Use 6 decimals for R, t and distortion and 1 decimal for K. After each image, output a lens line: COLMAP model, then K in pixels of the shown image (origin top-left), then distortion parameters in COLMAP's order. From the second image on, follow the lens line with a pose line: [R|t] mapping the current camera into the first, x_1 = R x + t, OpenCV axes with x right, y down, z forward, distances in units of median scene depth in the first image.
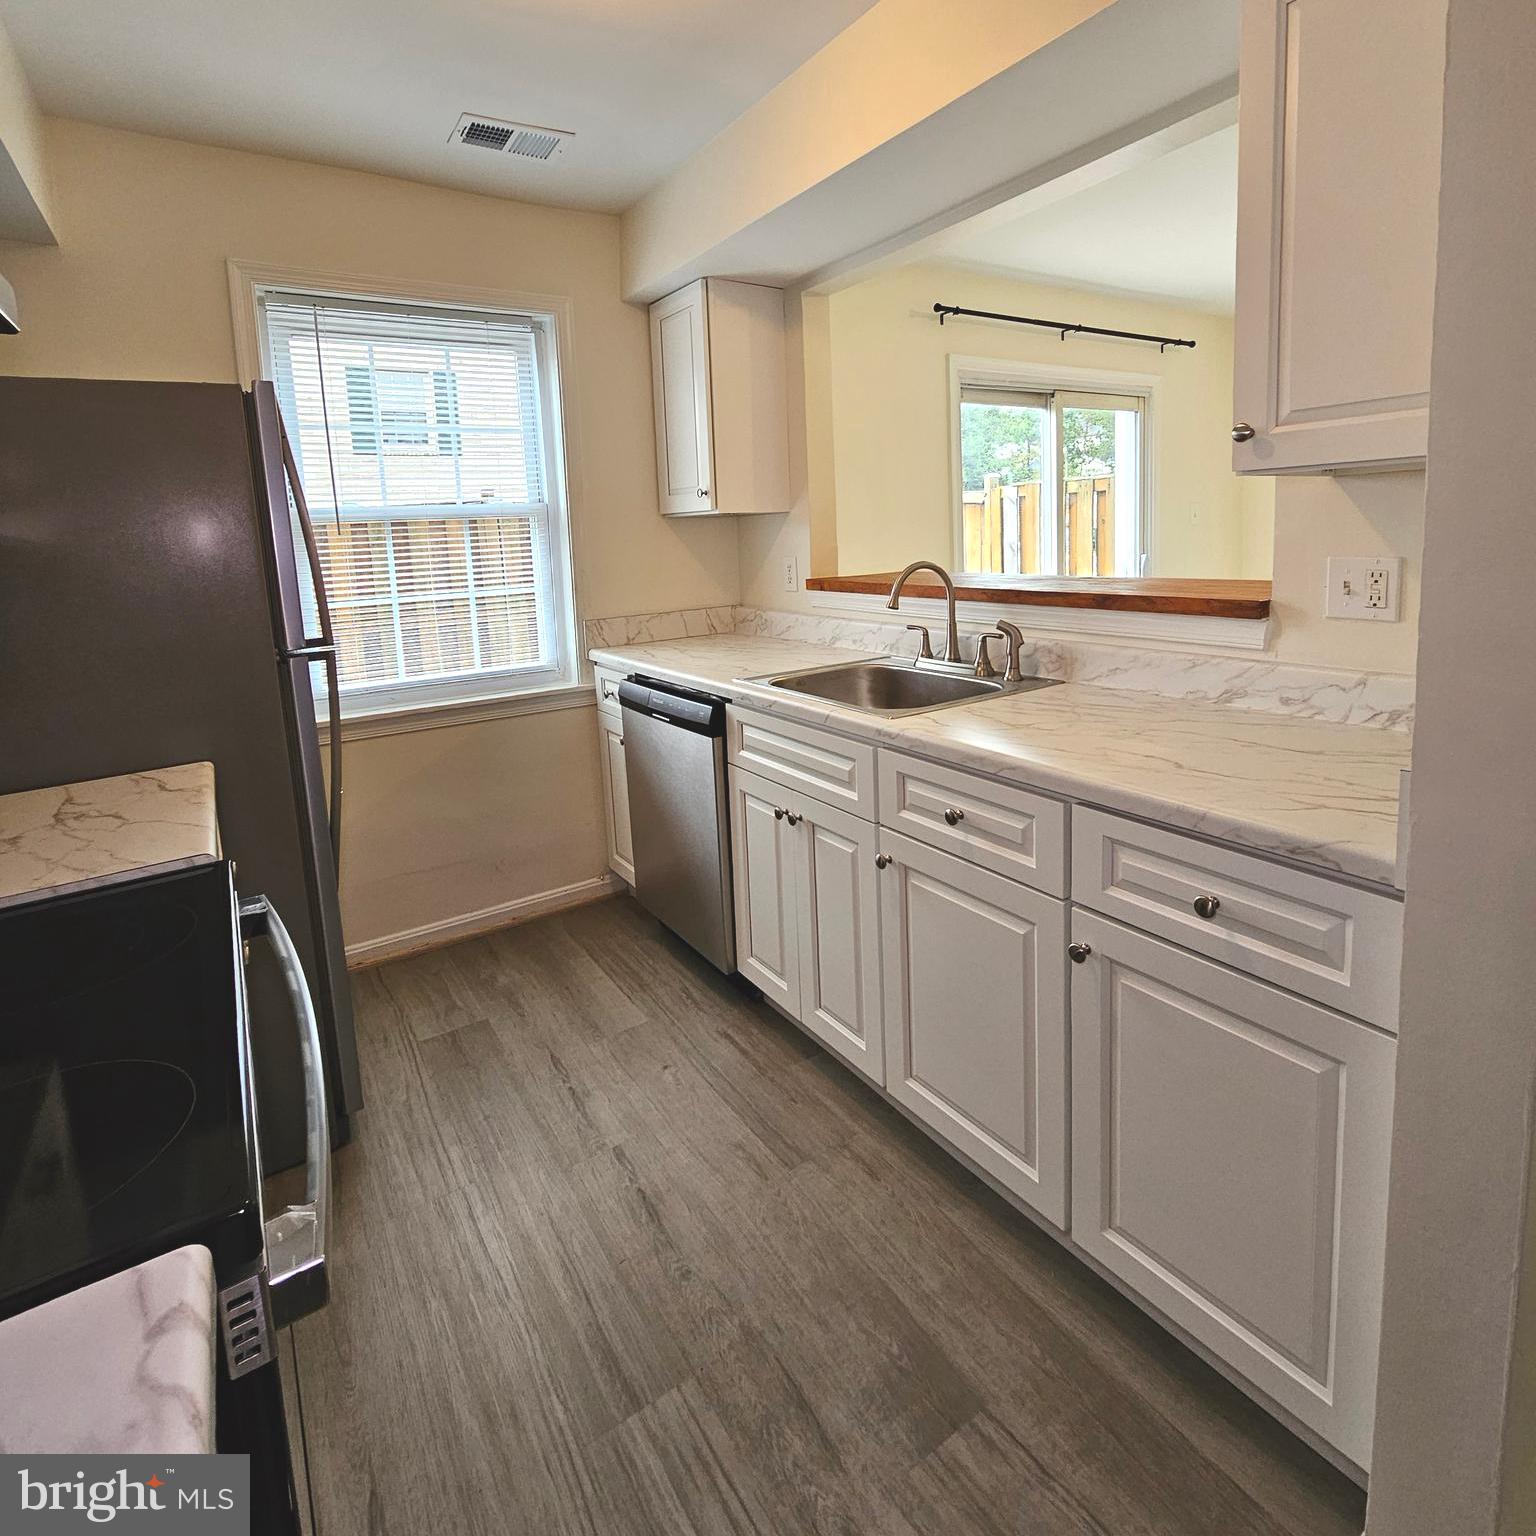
lens RADIAL K [[850.5, 0, 769.9], [0, 850.5, 626.8], [0, 0, 1]] dist [-0.000680, 0.000659]
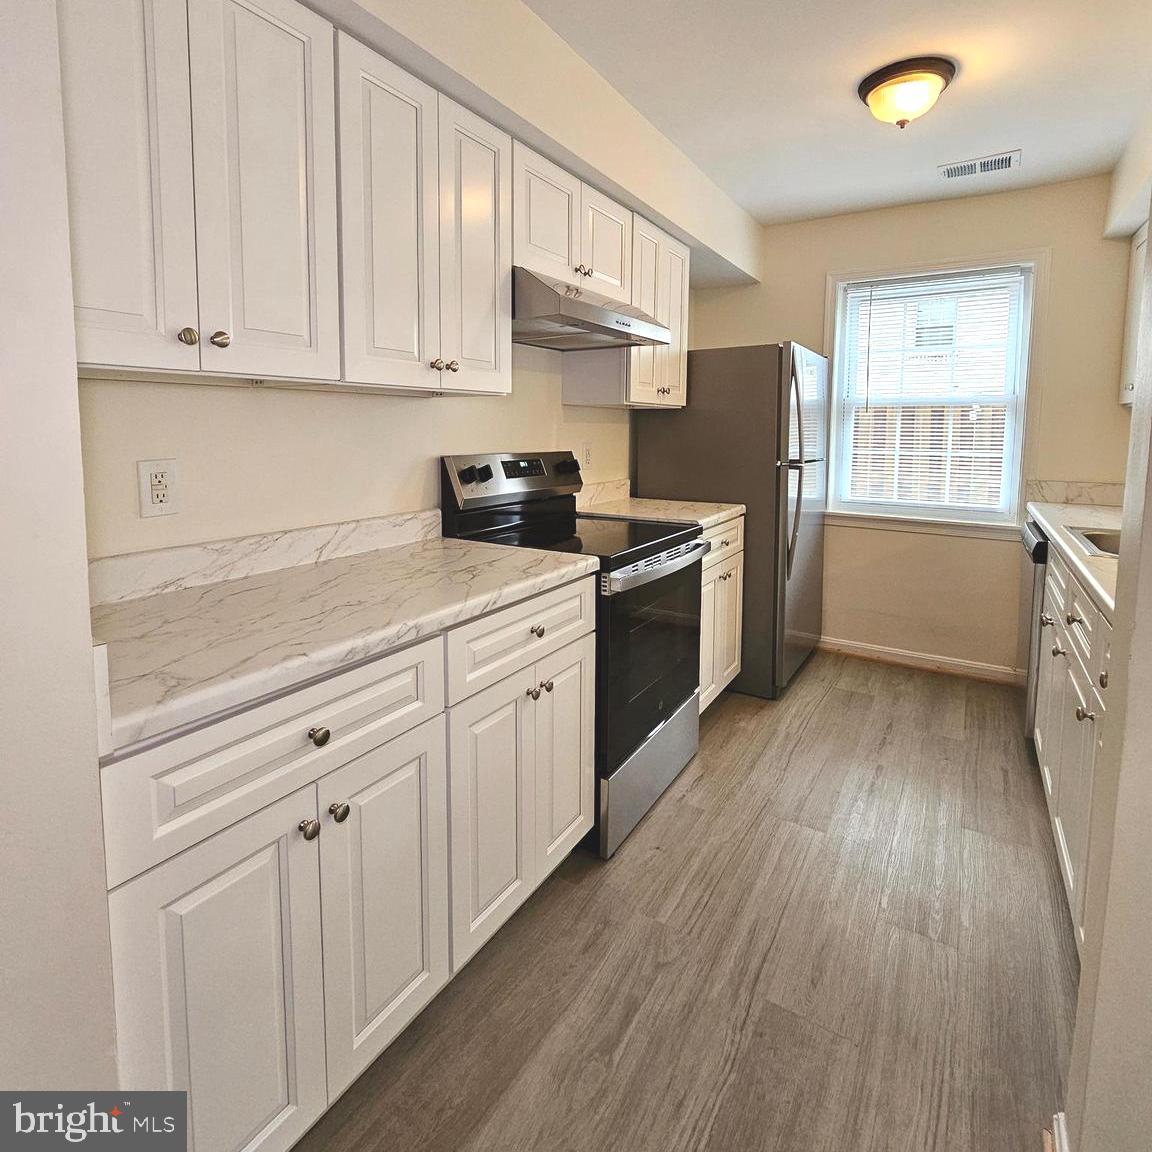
lens RADIAL K [[639.2, 0, 574.1], [0, 639.2, 480.7], [0, 0, 1]] dist [0.001519, -0.004224]
pose [[0.423365, 0.122108, -0.897693, 0.492317], [-0.129609, 0.988846, 0.073381, 0.015656], [0.896640, 0.085282, 0.434469, -0.134496]]
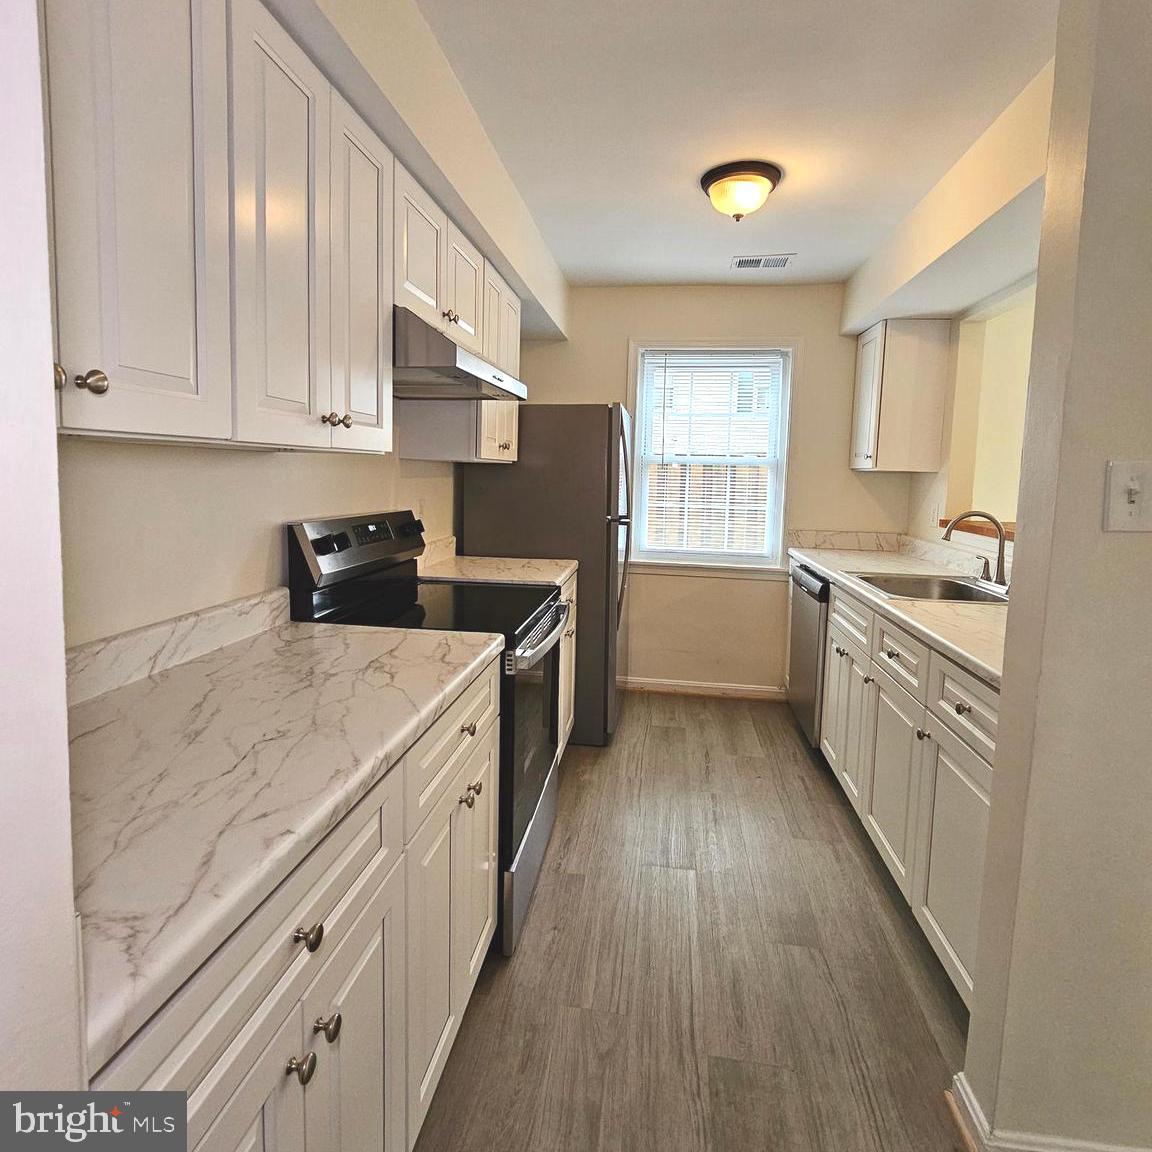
lens RADIAL K [[636.9, 0, 578.0], [0, 636.9, 524.8], [0, 0, 1]] dist [-0.004097, -0.000453]
pose [[0.752486, 0.116375, -0.648245, 0.337458], [-0.133548, 0.990779, 0.022844, 0.012021], [0.644926, 0.069382, 0.761089, -0.252723]]
